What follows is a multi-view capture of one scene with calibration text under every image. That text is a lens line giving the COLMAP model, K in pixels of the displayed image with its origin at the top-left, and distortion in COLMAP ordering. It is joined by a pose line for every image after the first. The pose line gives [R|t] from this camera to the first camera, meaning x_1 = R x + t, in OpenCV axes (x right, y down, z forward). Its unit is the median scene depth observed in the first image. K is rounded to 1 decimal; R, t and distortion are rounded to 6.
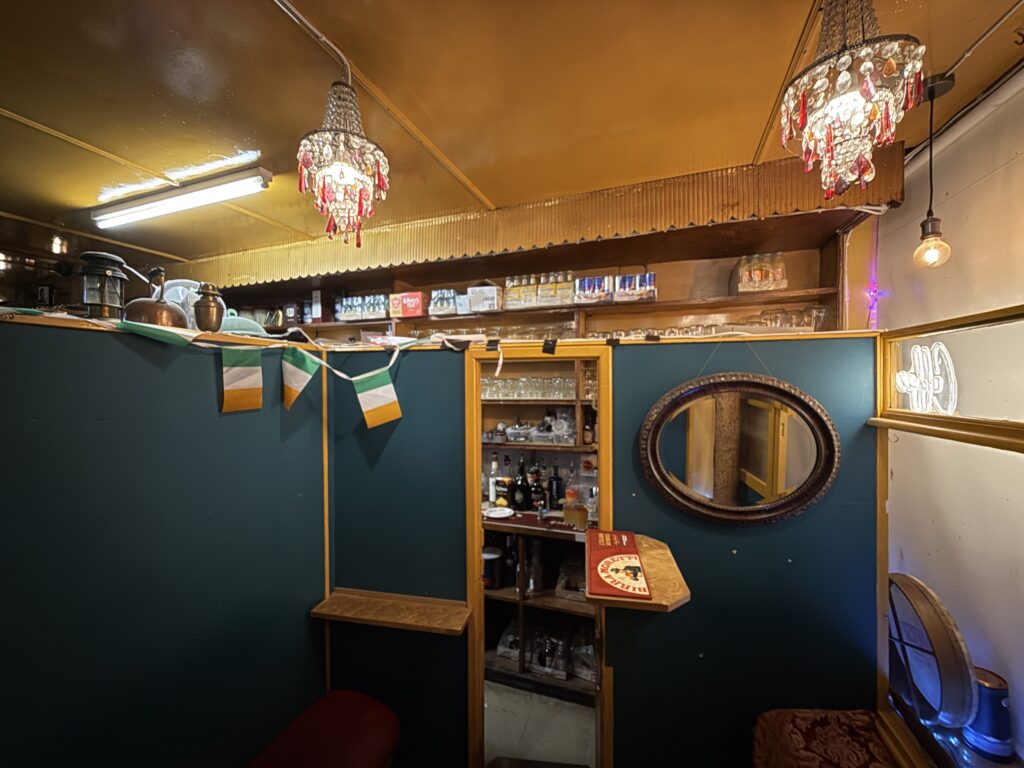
lens RADIAL K [[396.4, 0, 518.6], [0, 396.4, 385.8], [0, 0, 1]] dist [-0.000840, -0.000091]
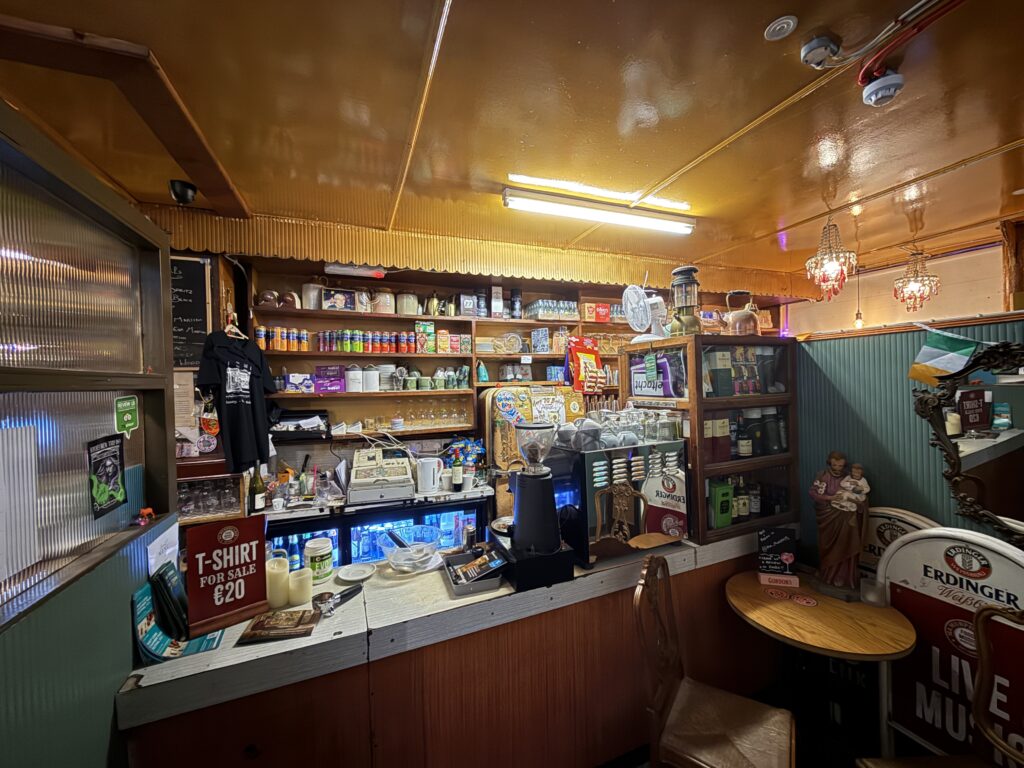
lens RADIAL K [[396.4, 0, 518.6], [0, 396.4, 385.8], [0, 0, 1]] dist [-0.000840, -0.000091]
pose [[0.754029, -0.021398, 0.656493, -1.577624], [0.026944, 0.999636, 0.001636, 0.024116], [-0.656289, 0.016455, 0.754330, 0.260770]]
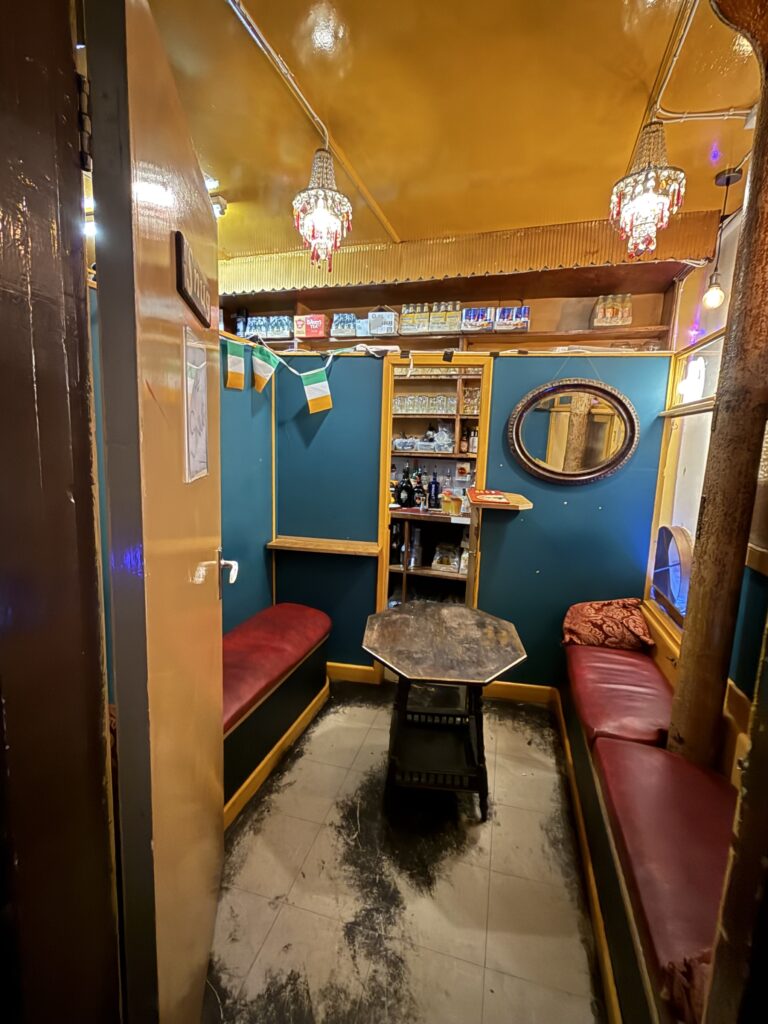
lens RADIAL K [[459.3, 0, 384.0], [0, 459.3, 512.0], [0, 0, 1]] dist [0.000939, 0.000314]
pose [[0.998286, 0.033844, 0.047736, -0.141027], [-0.039995, 0.990116, 0.134424, 0.161175], [-0.042714, -0.136103, 0.989773, -0.445188]]
